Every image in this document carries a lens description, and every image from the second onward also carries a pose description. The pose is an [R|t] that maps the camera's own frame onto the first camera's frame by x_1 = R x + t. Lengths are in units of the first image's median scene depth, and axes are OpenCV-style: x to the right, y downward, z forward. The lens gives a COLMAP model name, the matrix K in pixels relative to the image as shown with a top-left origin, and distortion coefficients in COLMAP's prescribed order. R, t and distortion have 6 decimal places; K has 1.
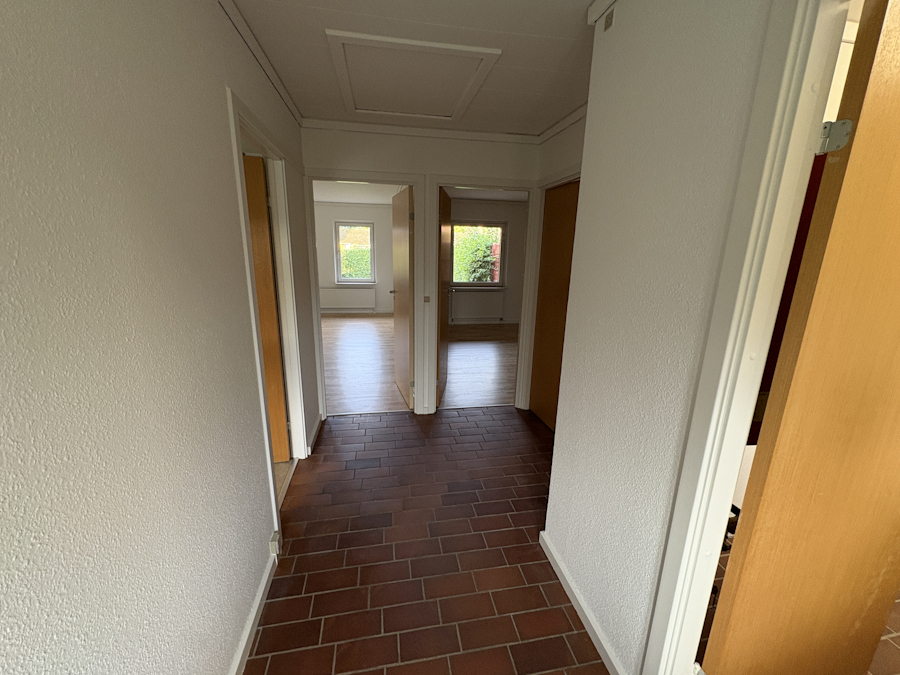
lens RADIAL K [[359.6, 0, 449.1], [0, 359.6, 330.9], [0, 0, 1]] dist [-0.000078, 0.000171]
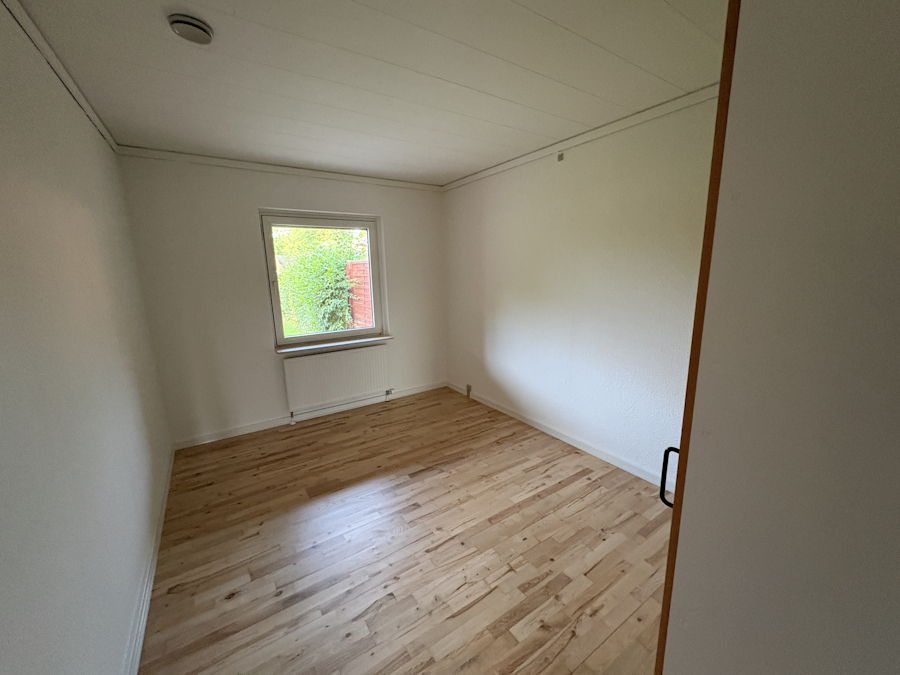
lens RADIAL K [[359.6, 0, 450.4], [0, 359.6, 340.2], [0, 0, 1]] dist [-0.000078, 0.000171]
pose [[0.913541, -0.112913, 0.390760, 0.017066], [0.126022, 0.991995, -0.007977, -0.064465], [-0.386732, 0.056532, 0.920458, 0.303084]]
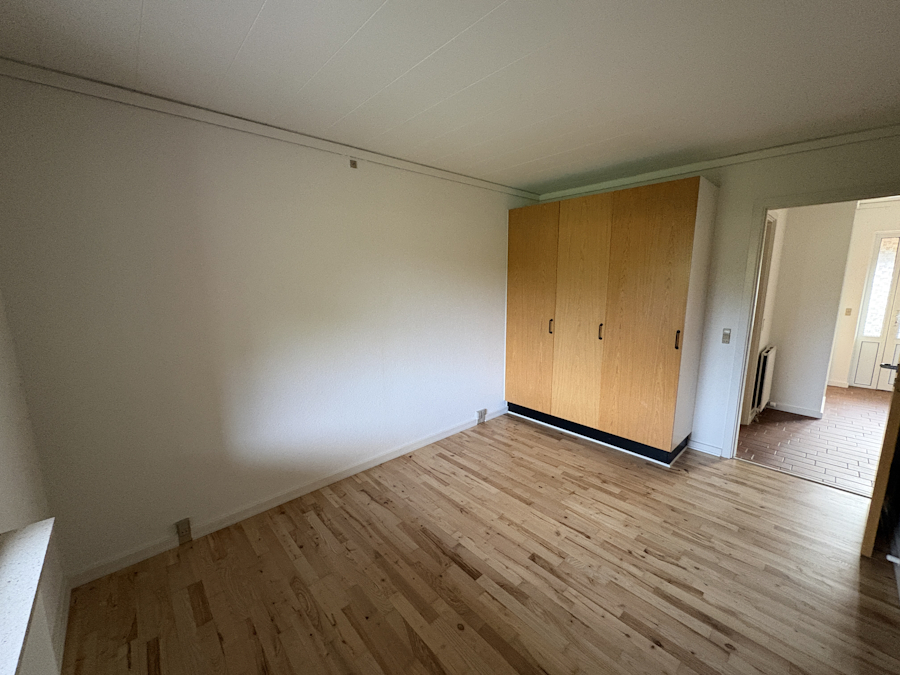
lens RADIAL K [[359.6, 0, 450.7], [0, 359.6, 339.1], [0, 0, 1]] dist [-0.000078, 0.000171]
pose [[-0.541425, -0.153152, 0.826683, -0.060983], [0.192024, 0.934754, 0.298936, -0.164200], [-0.818527, 0.320594, -0.476690, 0.703788]]
